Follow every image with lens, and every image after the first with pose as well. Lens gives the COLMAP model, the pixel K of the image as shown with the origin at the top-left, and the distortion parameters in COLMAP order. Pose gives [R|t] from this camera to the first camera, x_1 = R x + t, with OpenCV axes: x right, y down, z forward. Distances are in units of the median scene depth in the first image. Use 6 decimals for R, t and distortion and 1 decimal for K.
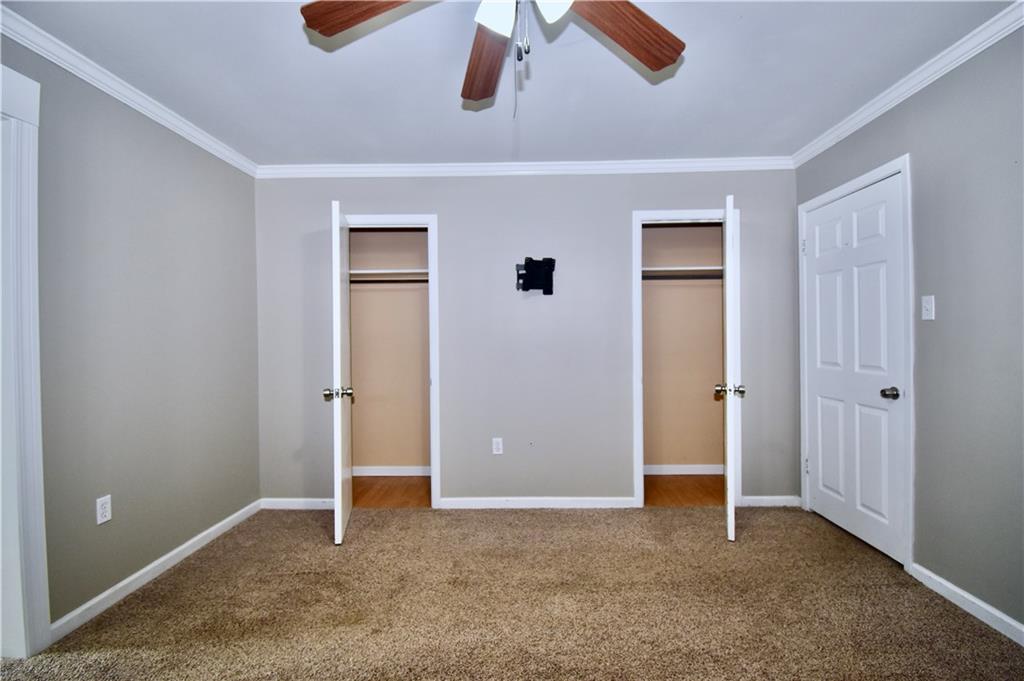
lens RADIAL K [[466.2, 0, 518.2], [0, 466.2, 339.2], [0, 0, 1]] dist [0.028912, -0.028957]
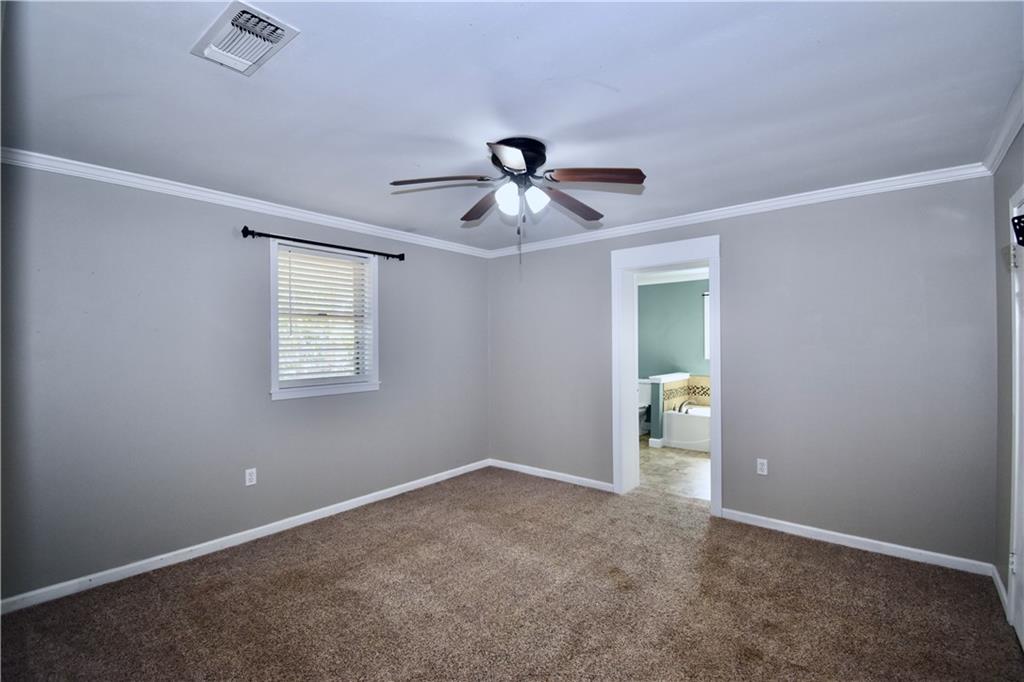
lens RADIAL K [[466.2, 0, 518.2], [0, 466.2, 339.7], [0, 0, 1]] dist [0.028912, -0.028957]
pose [[-0.628847, 0.010215, -0.777462, 0.947012], [0.008564, 0.999944, 0.006211, -0.104411], [0.777482, -0.002752, -0.628899, 1.374902]]
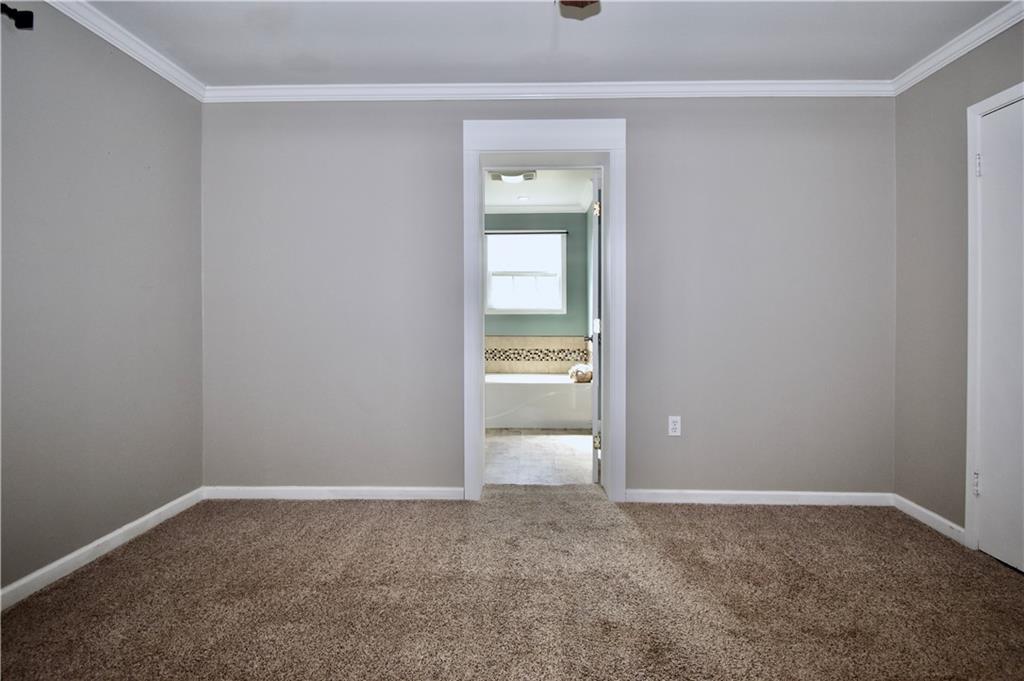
lens RADIAL K [[544.5, 0, 522.8], [0, 544.5, 325.8], [0, 0, 1]] dist [0.019700, -0.025626]
pose [[-0.011543, 0.021792, -0.999696, 0.617019], [-0.005914, 0.999744, 0.021861, 0.057165], [0.999916, 0.006165, -0.011411, 0.595743]]
